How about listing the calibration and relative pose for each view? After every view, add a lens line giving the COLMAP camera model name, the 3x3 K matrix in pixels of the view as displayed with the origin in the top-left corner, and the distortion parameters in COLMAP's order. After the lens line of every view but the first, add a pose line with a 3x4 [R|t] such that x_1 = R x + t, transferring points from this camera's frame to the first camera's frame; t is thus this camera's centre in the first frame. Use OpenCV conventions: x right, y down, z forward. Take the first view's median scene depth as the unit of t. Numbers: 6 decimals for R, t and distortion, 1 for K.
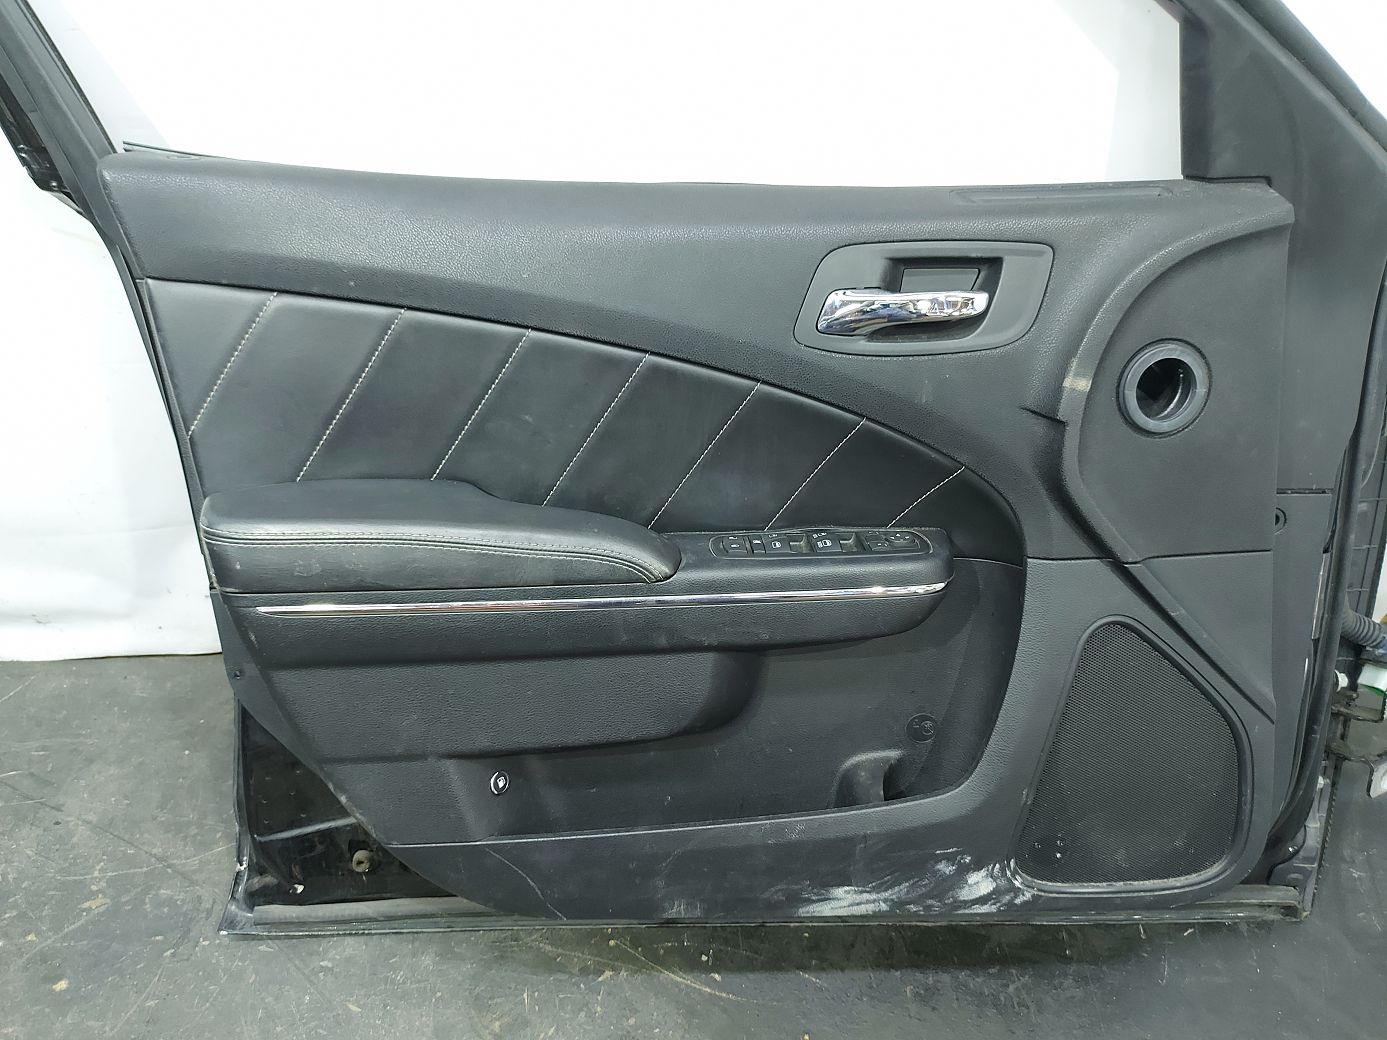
lens RADIAL K [[1030.7, 0, 688.7], [0, 1030.7, 522.1], [0, 0, 1]] dist [0.025637, -0.048311]
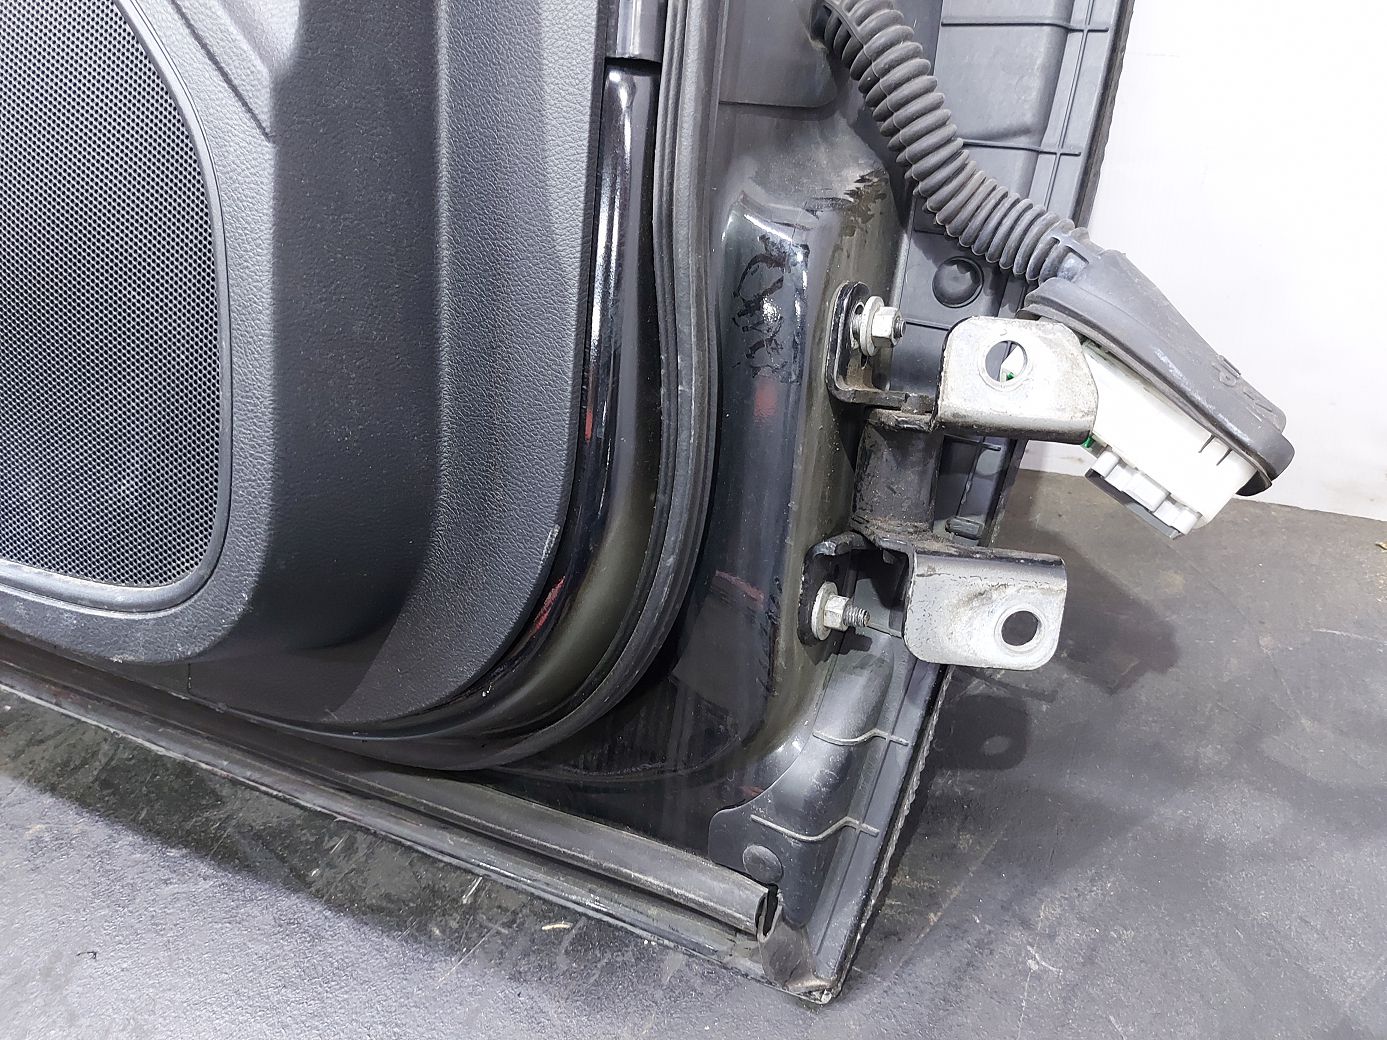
lens RADIAL K [[1030.7, 0, 695.1], [0, 1030.7, 522.1], [0, 0, 1]] dist [0.025637, -0.048311]
pose [[0.889587, 0.168710, -0.424467, 0.861451], [-0.225977, 0.970150, -0.087997, 0.314822], [0.396951, 0.174200, 0.901157, 0.736619]]
